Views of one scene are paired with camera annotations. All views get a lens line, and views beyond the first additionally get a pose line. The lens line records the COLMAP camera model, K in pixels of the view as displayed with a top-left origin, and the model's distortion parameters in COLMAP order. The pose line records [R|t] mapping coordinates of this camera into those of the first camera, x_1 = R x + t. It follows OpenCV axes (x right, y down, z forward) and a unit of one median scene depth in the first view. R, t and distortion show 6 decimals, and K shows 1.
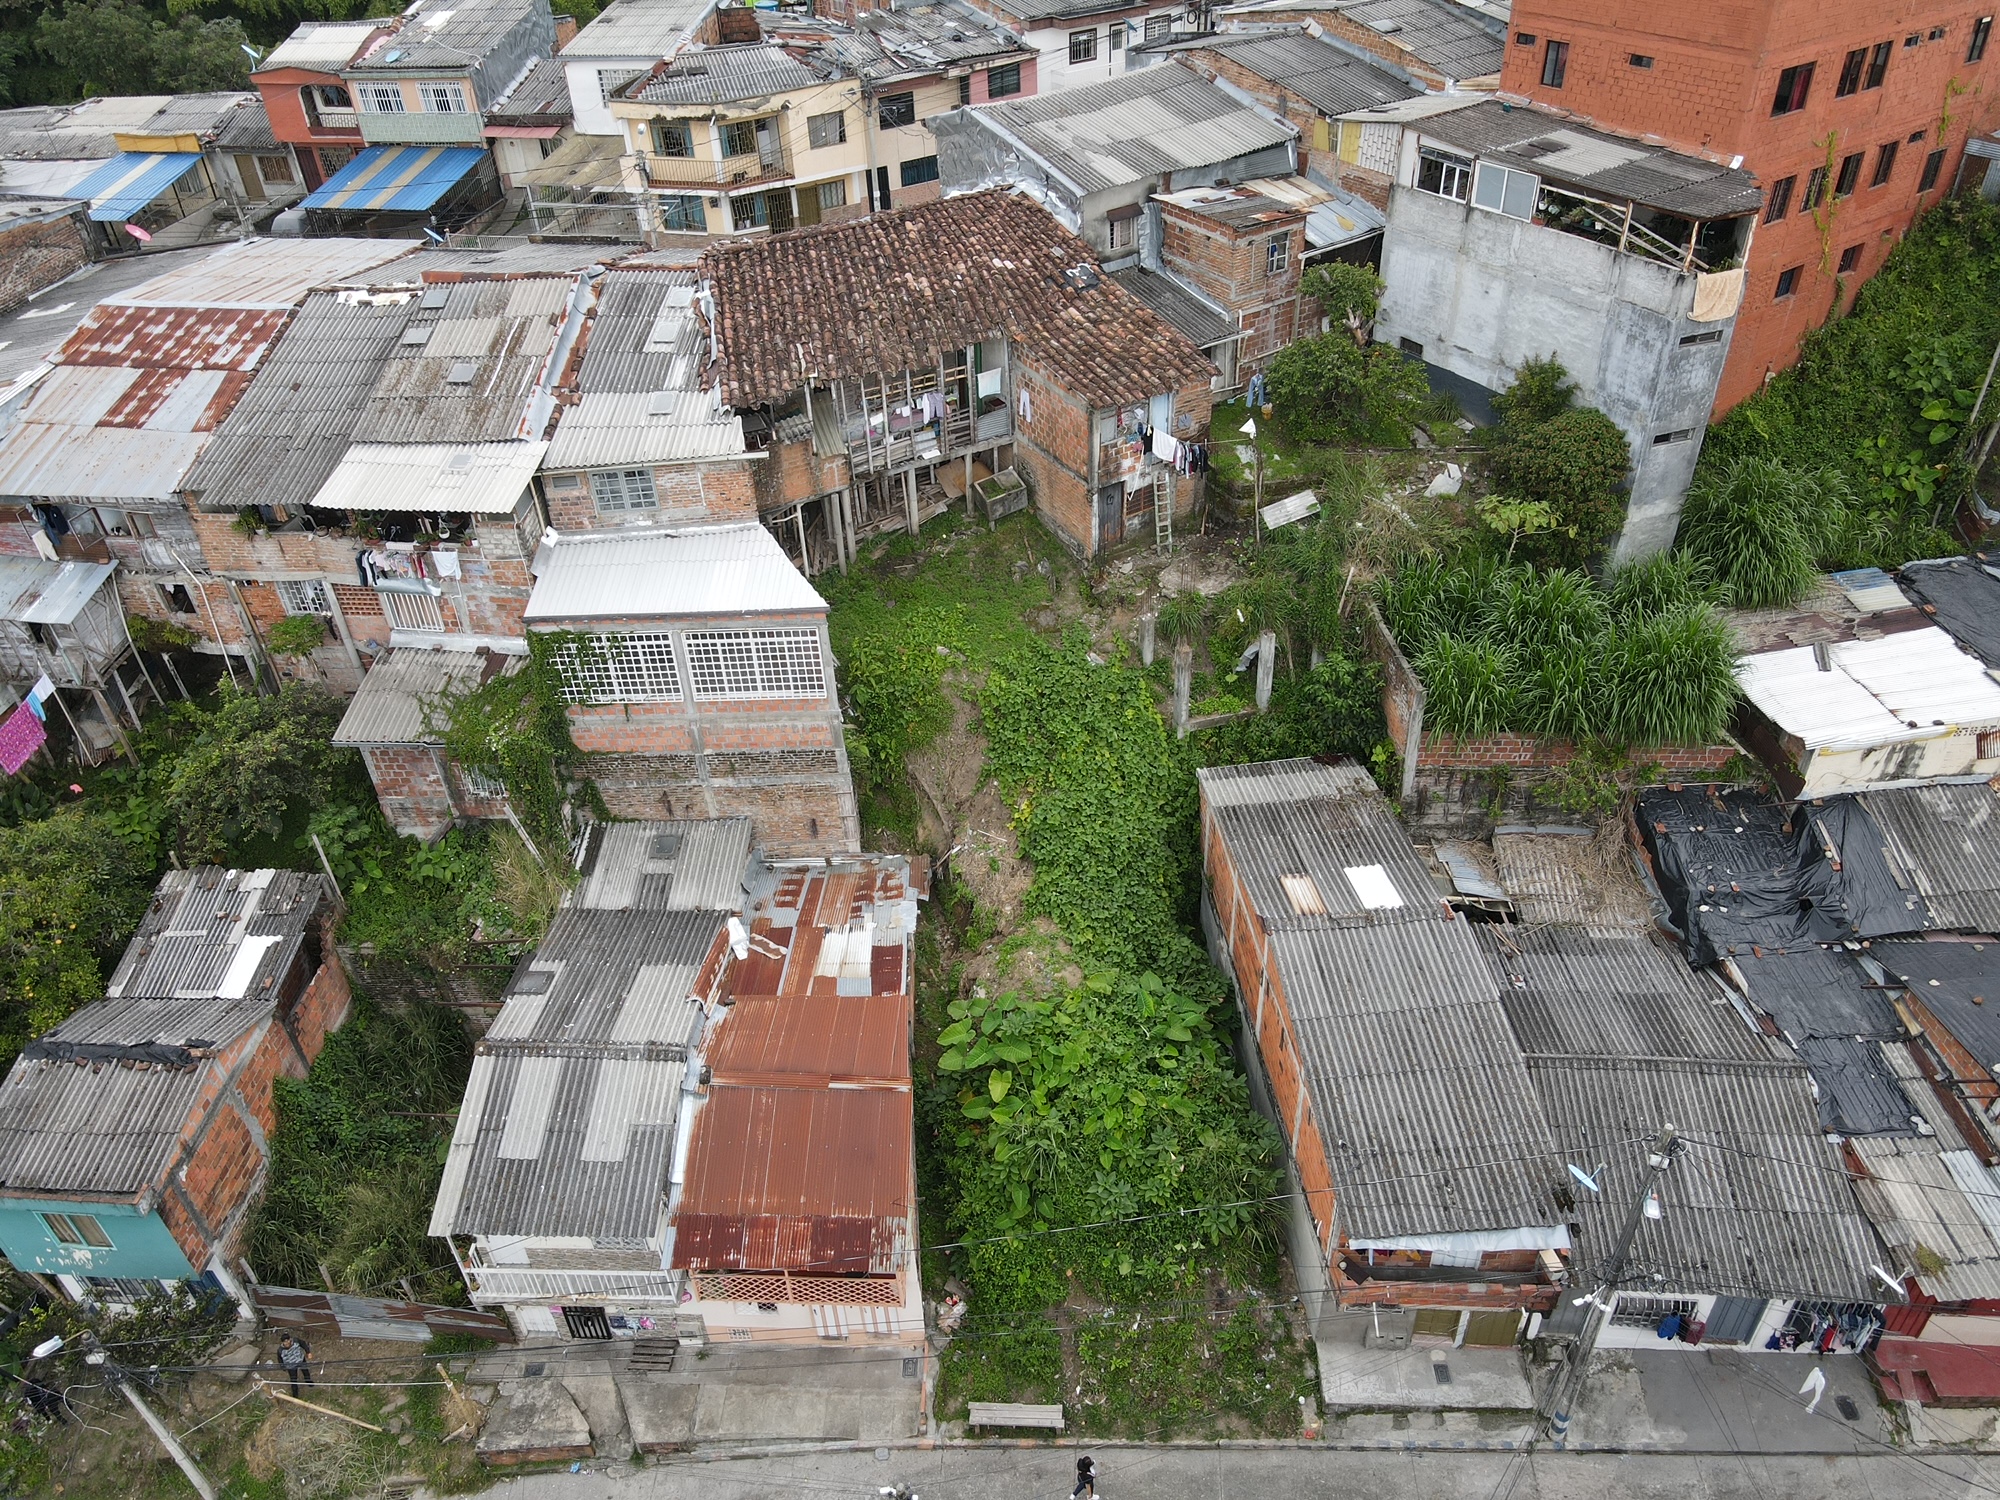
lens RADIAL K [[1468.6, 0, 989.6], [0, 1468.6, 743.7], [0, 0, 1]] dist [0.012138, 0.016036]
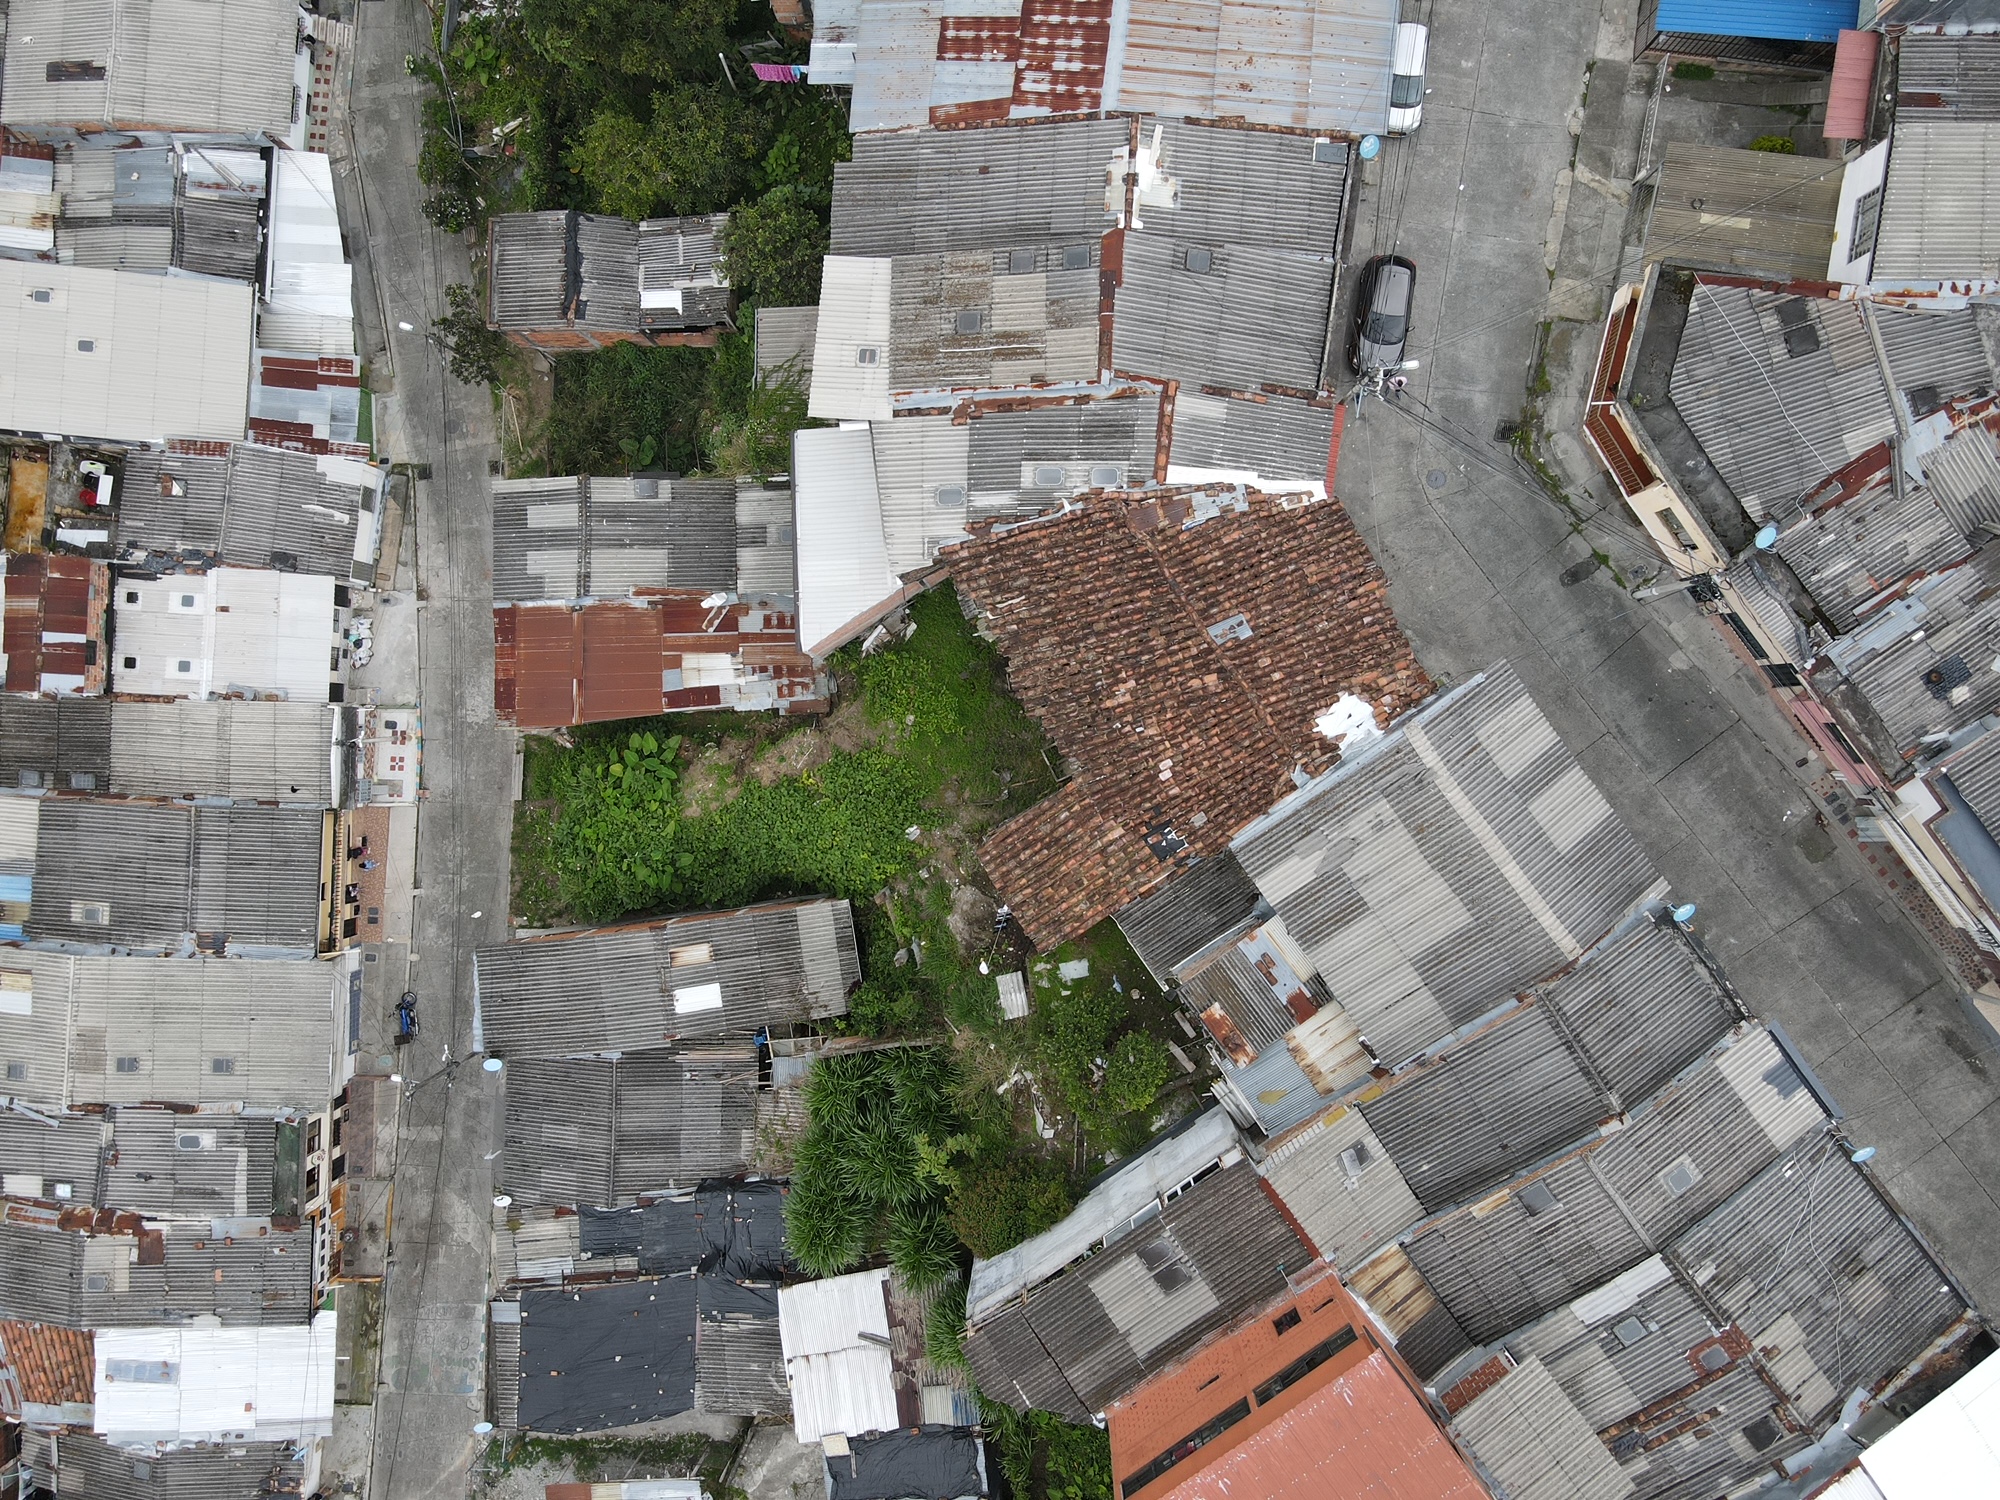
lens RADIAL K [[1468.6, 0, 990.6], [0, 1468.6, 751.9], [0, 0, 1]] dist [0.012138, 0.016036]
pose [[0.050821, 0.997119, 0.056312, -0.077321], [-0.568989, -0.017431, 0.822161, -1.253482], [0.820773, -0.073824, 0.566464, 0.316994]]
